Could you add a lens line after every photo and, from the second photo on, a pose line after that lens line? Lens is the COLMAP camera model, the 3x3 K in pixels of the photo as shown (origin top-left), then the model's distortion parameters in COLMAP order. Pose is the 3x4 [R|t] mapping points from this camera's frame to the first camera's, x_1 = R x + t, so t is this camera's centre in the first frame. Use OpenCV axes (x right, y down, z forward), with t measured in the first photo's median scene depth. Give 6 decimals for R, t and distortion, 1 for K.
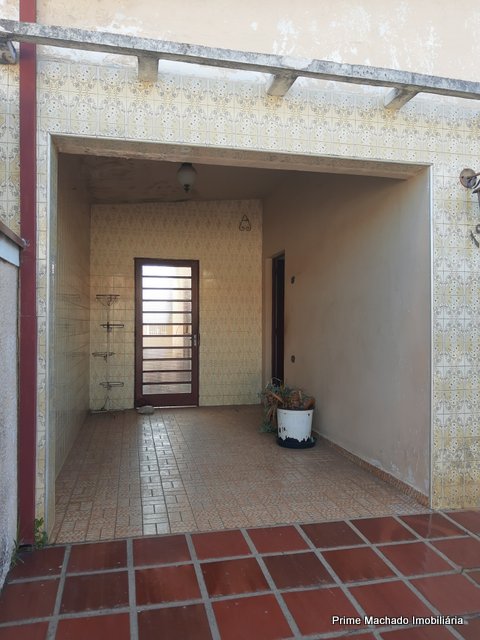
lens RADIAL K [[506.9, 0, 242.6], [0, 506.9, 318.2], [0, 0, 1]] dist [-0.001565, 0.001700]
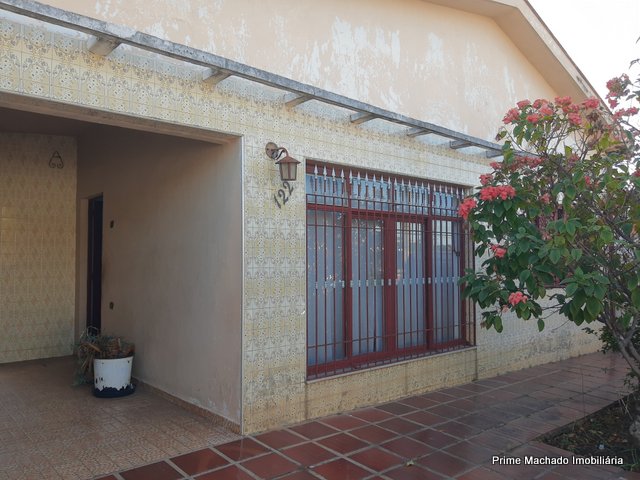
lens RADIAL K [[506.9, 0, 320.3], [0, 506.9, 240.9], [0, 0, 1]] dist [-0.001565, 0.001700]
pose [[0.880675, 0.010857, 0.473597, -0.018950], [0.003673, 0.999551, -0.029744, -0.026595], [-0.473707, 0.027934, 0.880240, -0.101466]]
